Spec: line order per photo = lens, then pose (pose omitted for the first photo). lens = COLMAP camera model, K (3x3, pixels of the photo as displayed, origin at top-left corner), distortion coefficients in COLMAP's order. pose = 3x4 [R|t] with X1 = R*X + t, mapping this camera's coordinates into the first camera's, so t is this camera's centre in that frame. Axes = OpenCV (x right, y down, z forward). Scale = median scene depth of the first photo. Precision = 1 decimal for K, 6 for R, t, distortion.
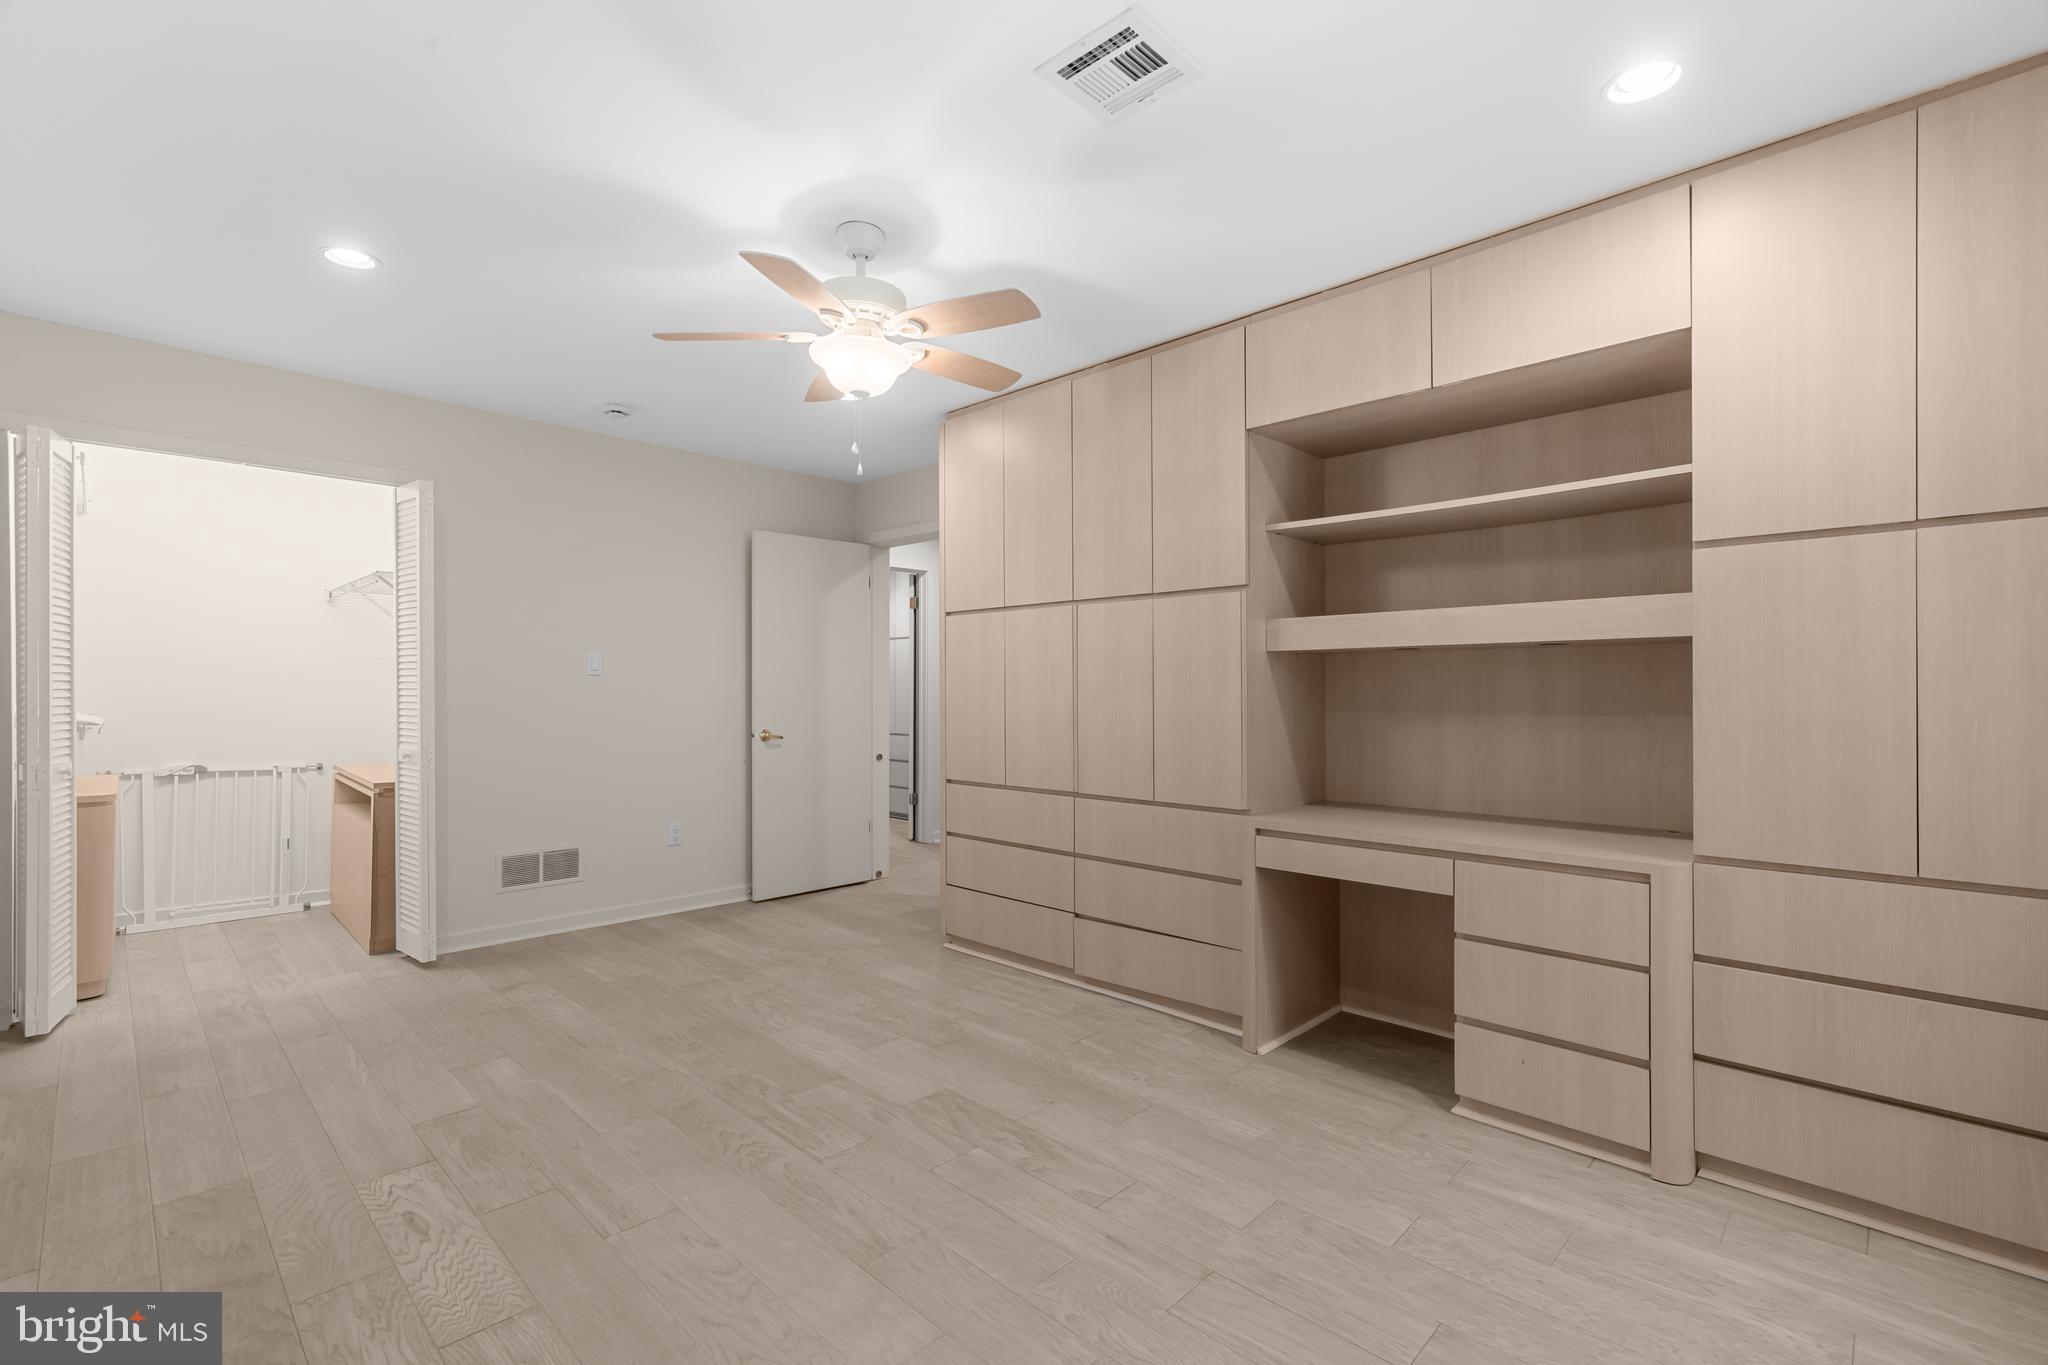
lens RADIAL K [[912.8, 0, 1033.1], [0, 912.8, 685.7], [0, 0, 1]] dist [-0.003700, 0.001037]
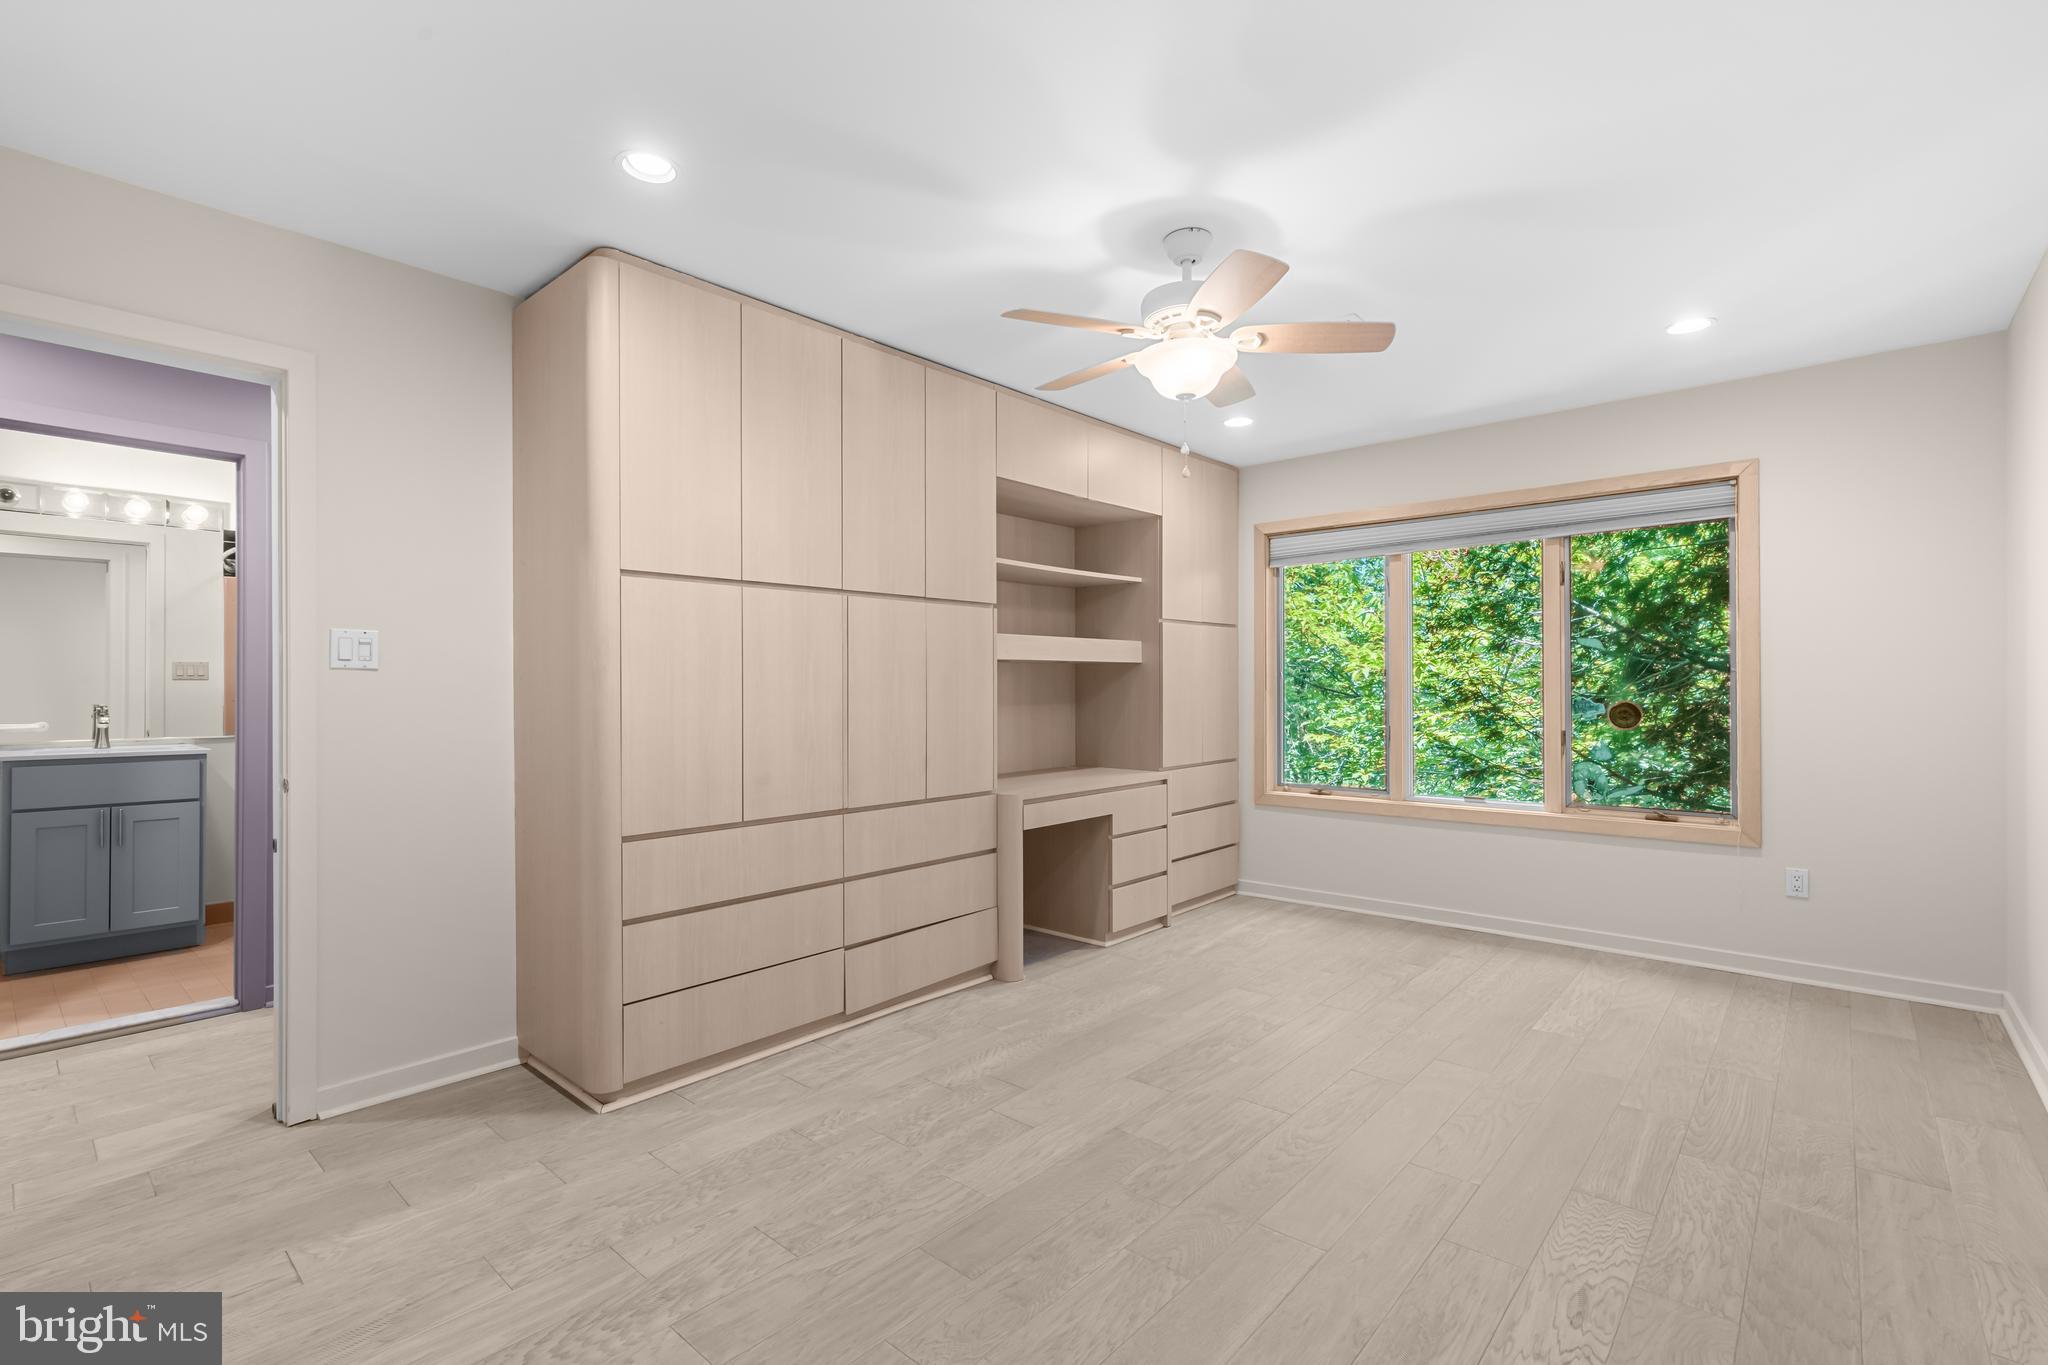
lens RADIAL K [[912.8, 0, 1033.1], [0, 912.8, 685.7], [0, 0, 1]] dist [-0.003700, 0.001037]
pose [[-0.045764, 0.001004, 0.998952, -1.101541], [0.000472, 0.999999, -0.000983, -0.000714], [-0.998952, 0.000426, -0.045765, 1.129141]]
